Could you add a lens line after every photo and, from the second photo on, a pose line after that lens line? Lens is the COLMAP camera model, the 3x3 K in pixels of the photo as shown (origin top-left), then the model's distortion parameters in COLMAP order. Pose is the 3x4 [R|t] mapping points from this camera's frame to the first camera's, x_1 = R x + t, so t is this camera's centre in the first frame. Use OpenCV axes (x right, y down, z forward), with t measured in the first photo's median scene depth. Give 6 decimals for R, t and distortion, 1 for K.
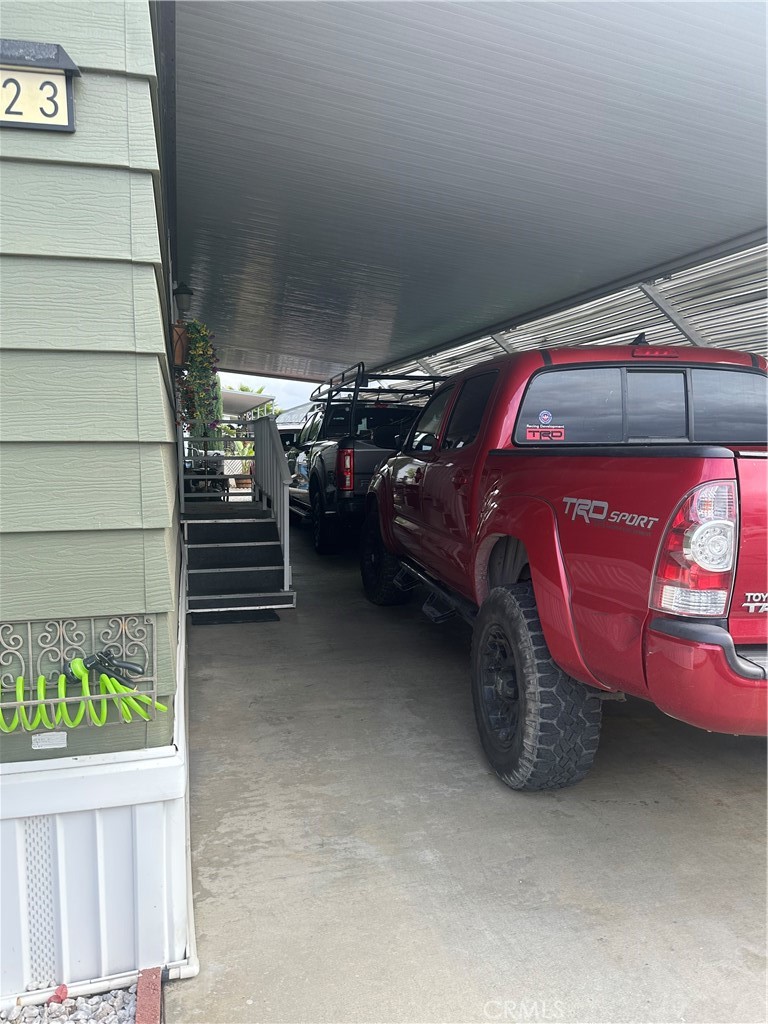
lens RADIAL K [[762.9, 0, 384.0], [0, 762.9, 512.0], [0, 0, 1]] dist [0.037502, -0.034010]
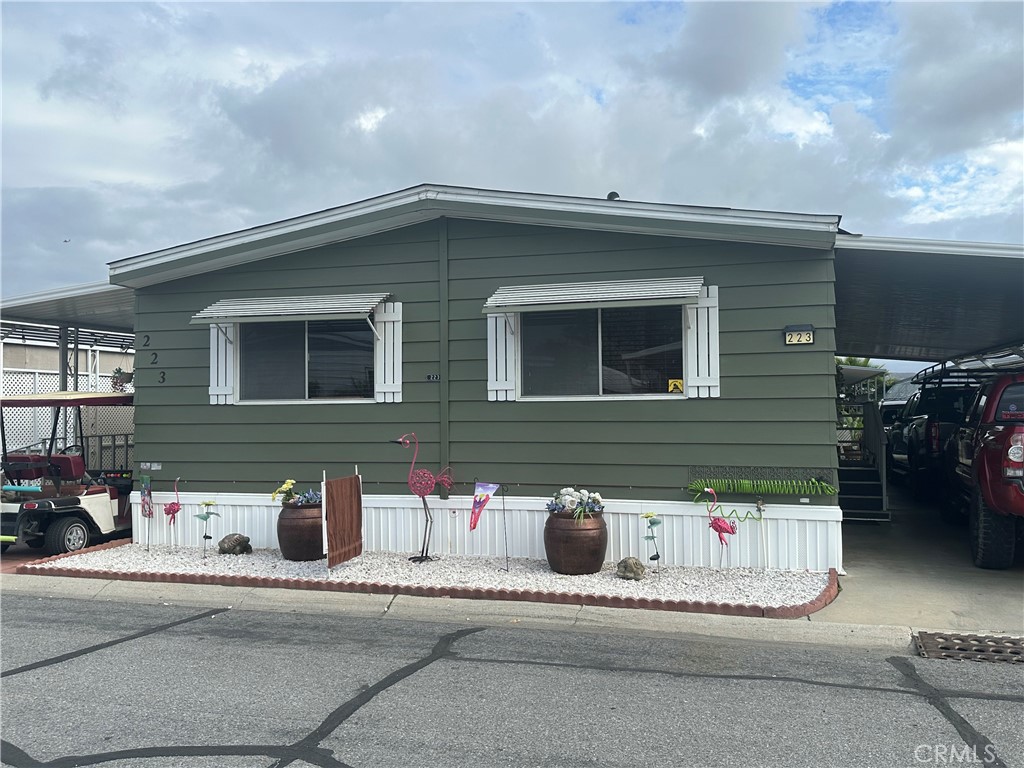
lens RADIAL K [[907.1, 0, 495.2], [0, 907.1, 386.1], [0, 0, 1]] dist [0.004174, 0.002616]
pose [[0.850840, -0.021444, -0.524987, 0.412941], [-0.042391, 0.993108, -0.109268, 0.193865], [0.523712, 0.115224, 0.844067, -2.402031]]
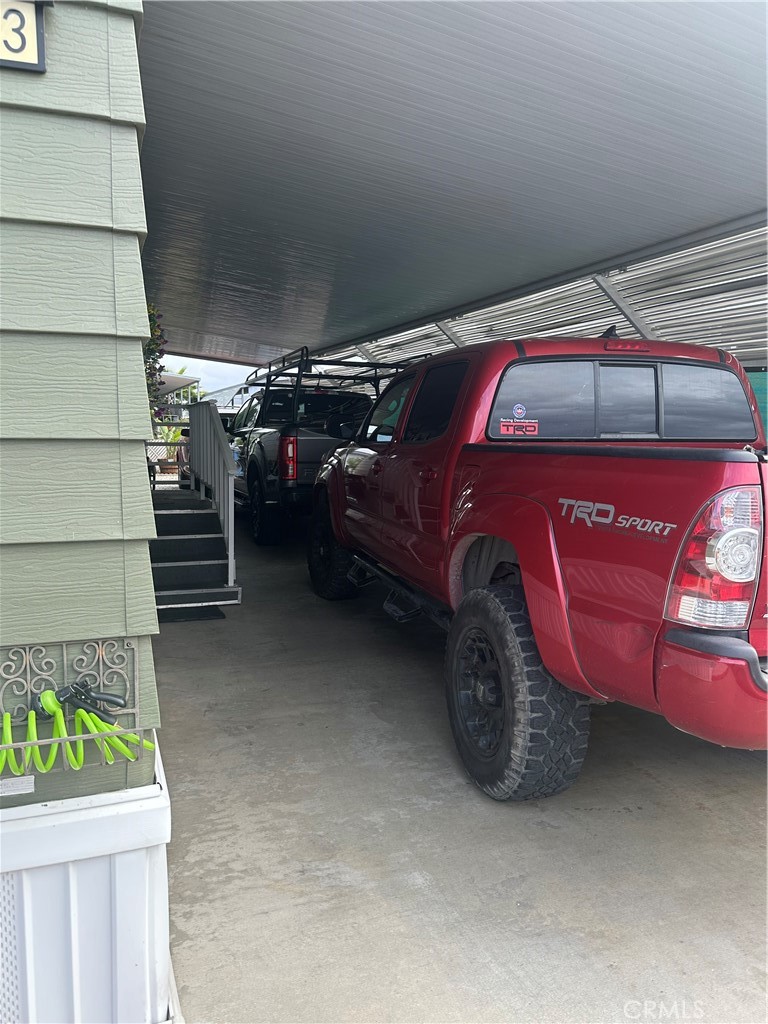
lens RADIAL K [[762.9, 0, 384.0], [0, 762.9, 512.0], [0, 0, 1]] dist [0.037502, -0.034010]
pose [[0.994778, 0.001981, 0.102042, -0.075225], [-0.004027, 0.999795, 0.019849, -0.019127], [-0.101982, -0.020156, 0.994582, 0.071869]]
